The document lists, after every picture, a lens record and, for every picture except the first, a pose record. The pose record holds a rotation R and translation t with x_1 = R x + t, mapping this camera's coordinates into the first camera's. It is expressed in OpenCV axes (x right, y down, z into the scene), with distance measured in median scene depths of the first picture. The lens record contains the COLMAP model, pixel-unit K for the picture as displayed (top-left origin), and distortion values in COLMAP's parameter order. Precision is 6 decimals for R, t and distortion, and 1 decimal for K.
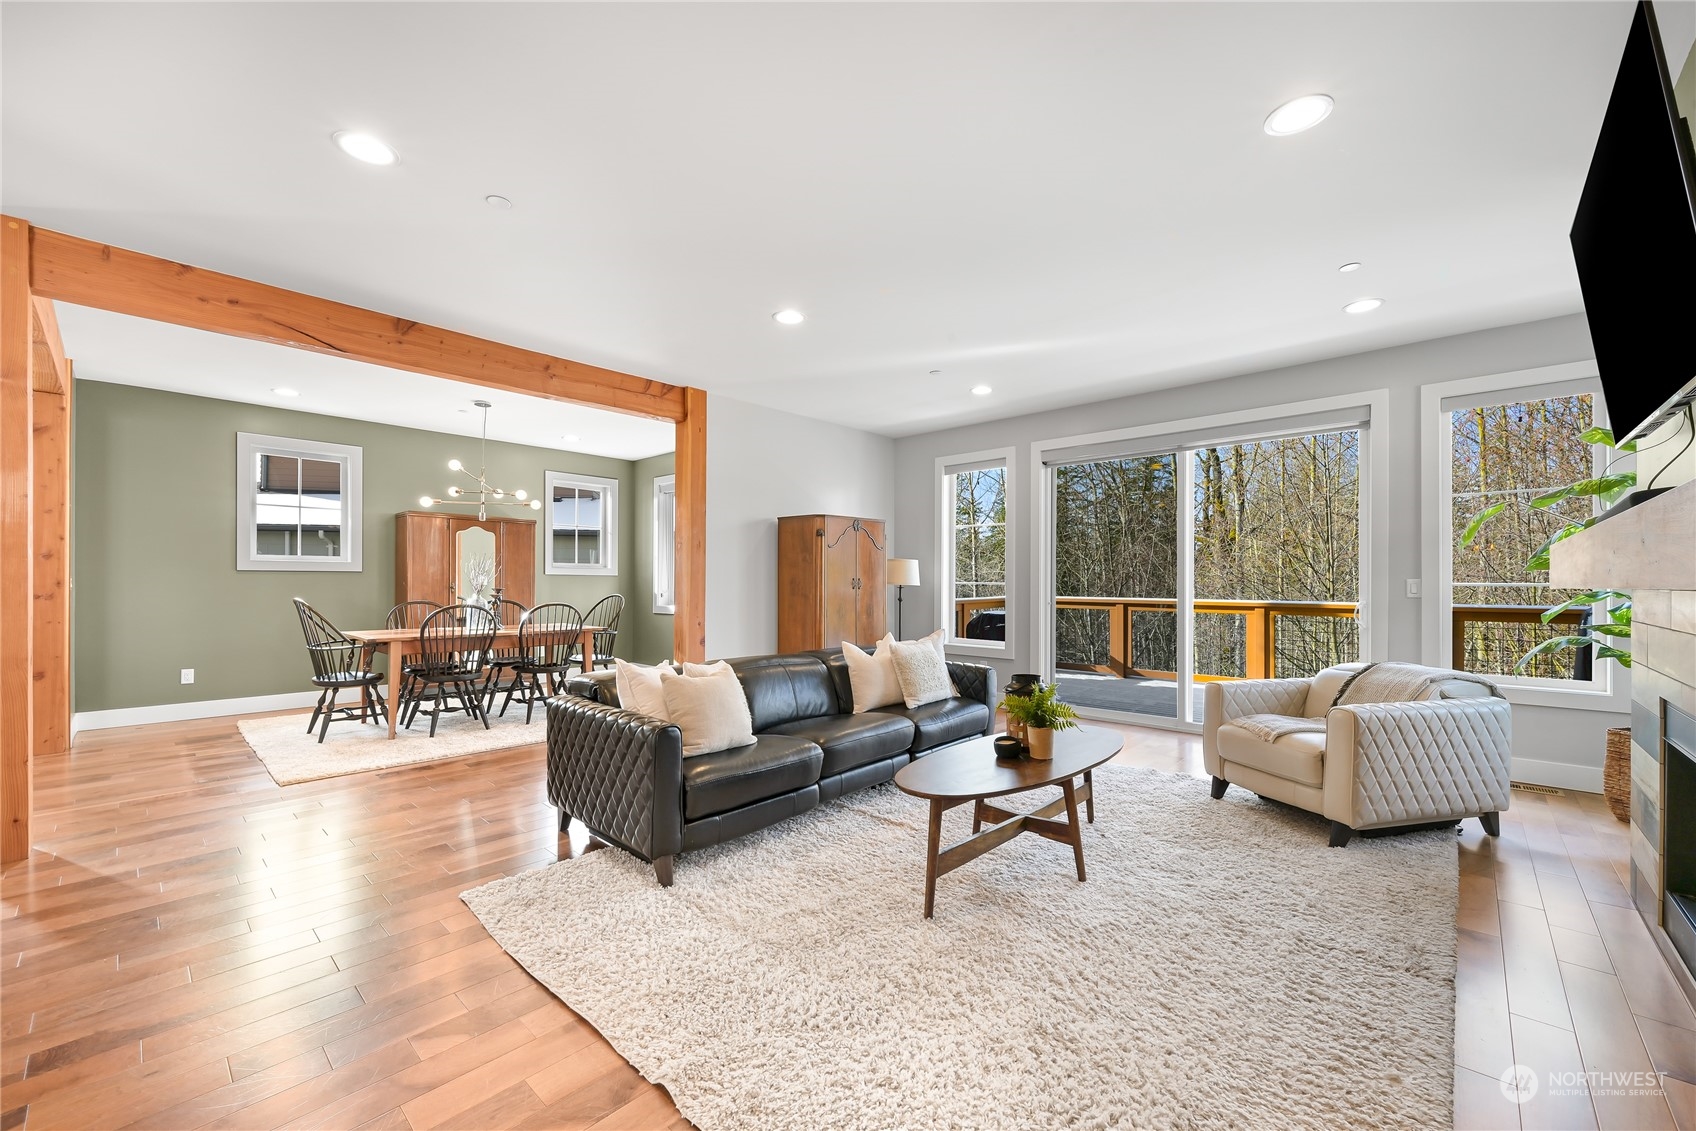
lens RADIAL K [[673.6, 0, 848.0], [0, 673.6, 581.2], [0, 0, 1]] dist [-0.002648, -0.000014]
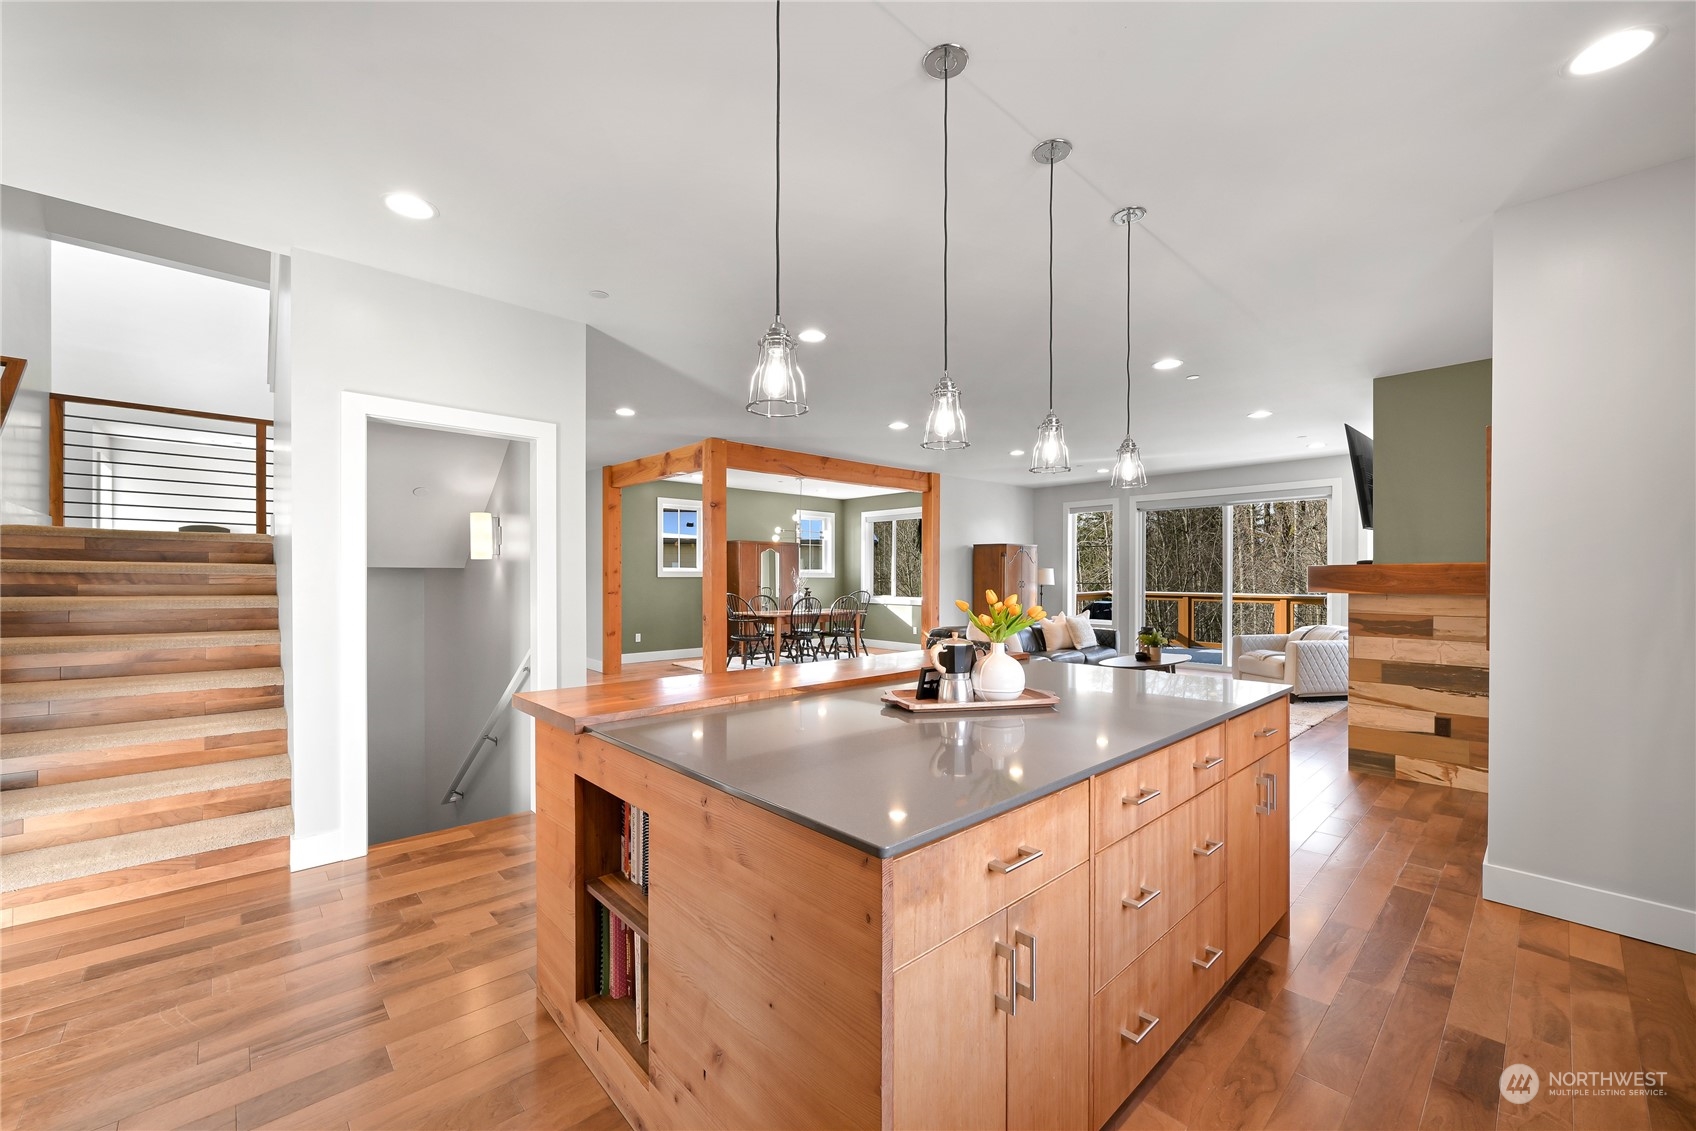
lens RADIAL K [[673.6, 0, 846.9], [0, 673.6, 578.6], [0, 0, 1]] dist [-0.002648, -0.000014]
pose [[0.997012, -0.001506, -0.077235, -0.317387], [0.001943, 0.999983, 0.005581, -0.022575], [0.077225, -0.005714, 0.996997, -0.749877]]
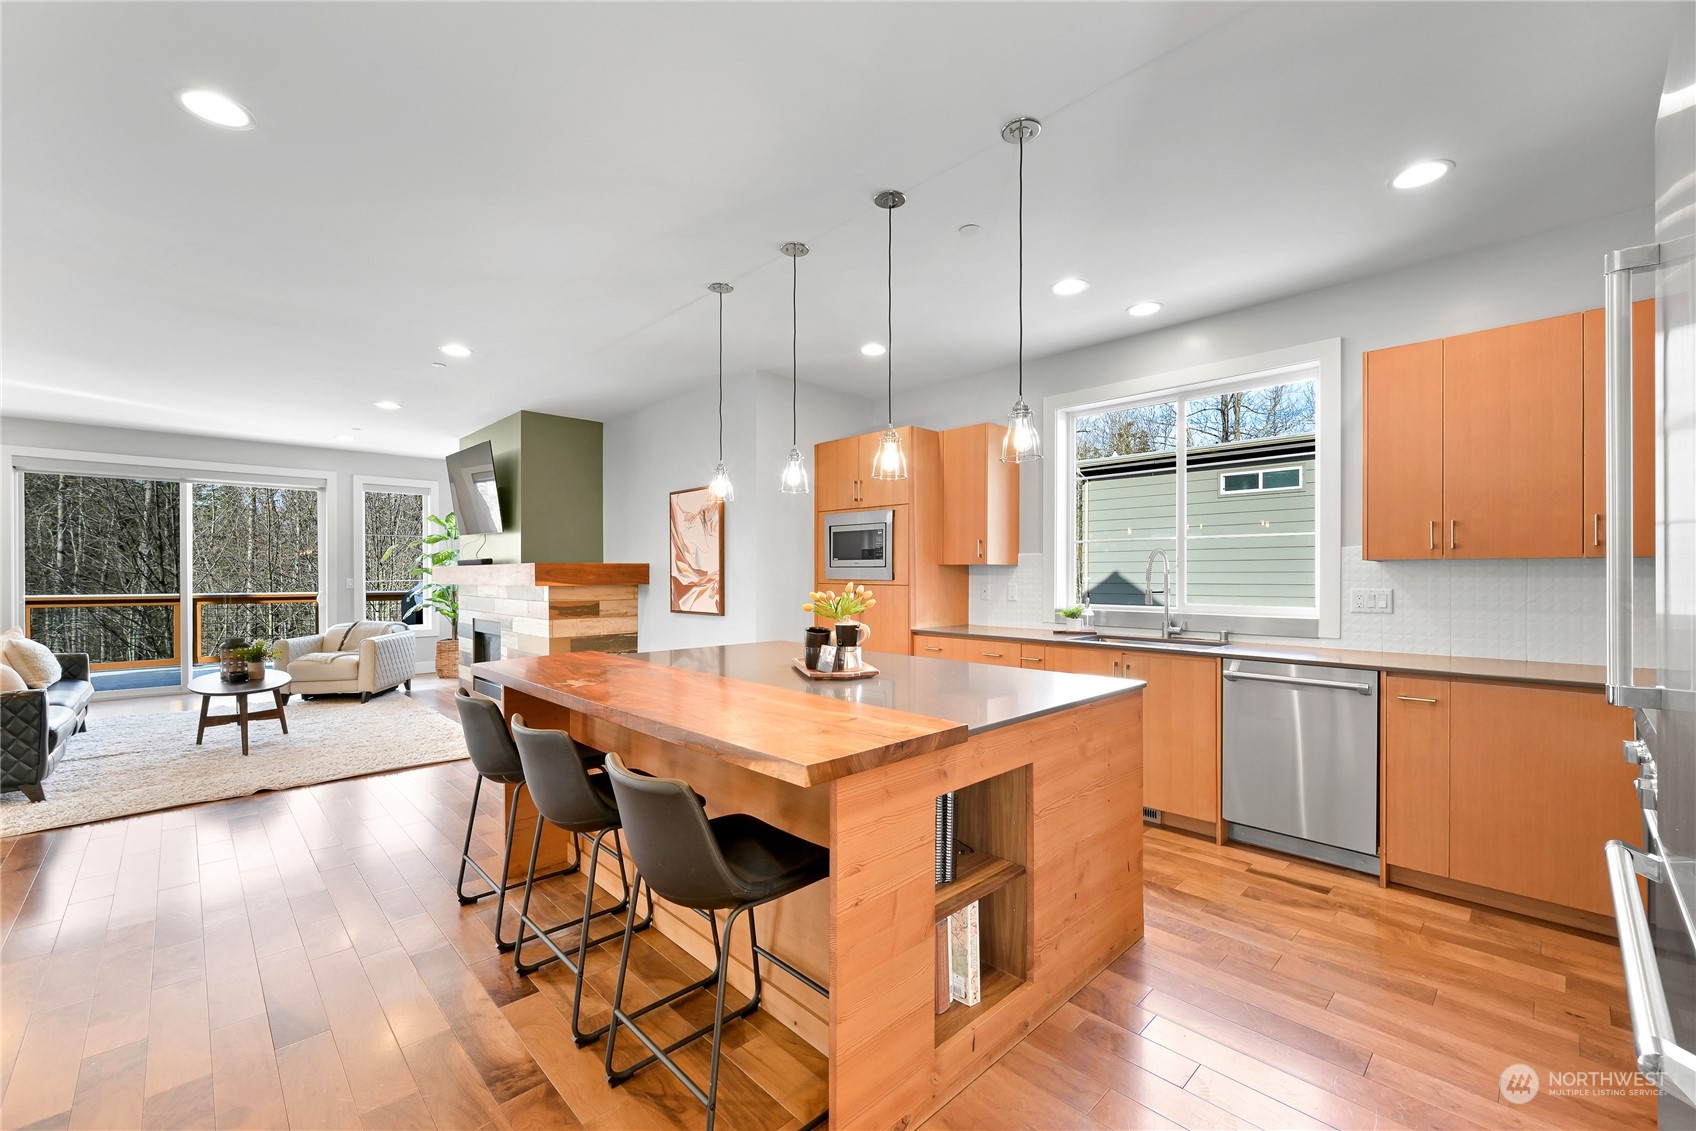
lens RADIAL K [[701.6, 0, 848.9], [0, 701.6, 576.2], [0, 0, 1]] dist [0.004221, 0.000039]
pose [[0.068950, -0.007493, 0.997592, -0.799911], [-0.002656, 0.999967, 0.007695, -0.023029], [-0.997617, -0.003180, 0.068928, -0.403867]]
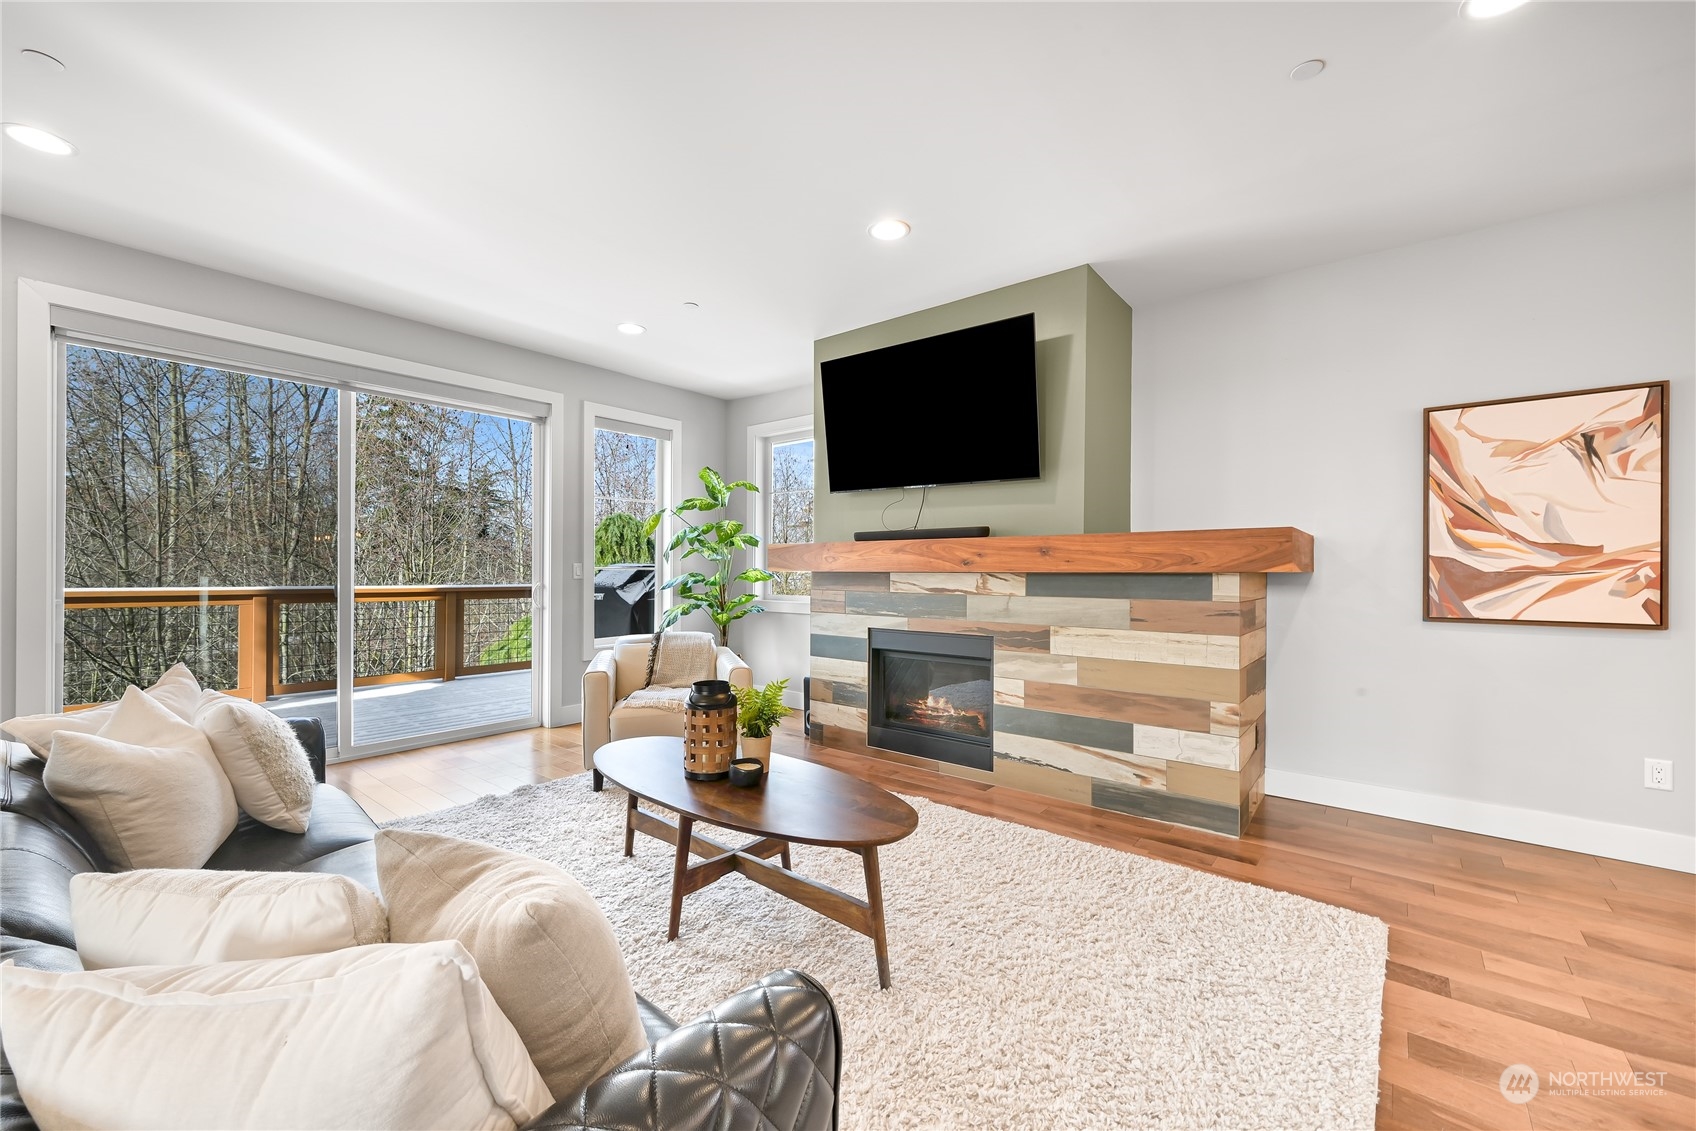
lens RADIAL K [[673.6, 0, 853.4], [0, 673.6, 573.3], [0, 0, 1]] dist [-0.002648, -0.000014]
pose [[-0.058922, -0.007241, 0.998236, -0.293923], [-0.009503, 0.999932, 0.006693, 0.001361], [-0.998217, -0.009092, -0.058987, 0.474970]]
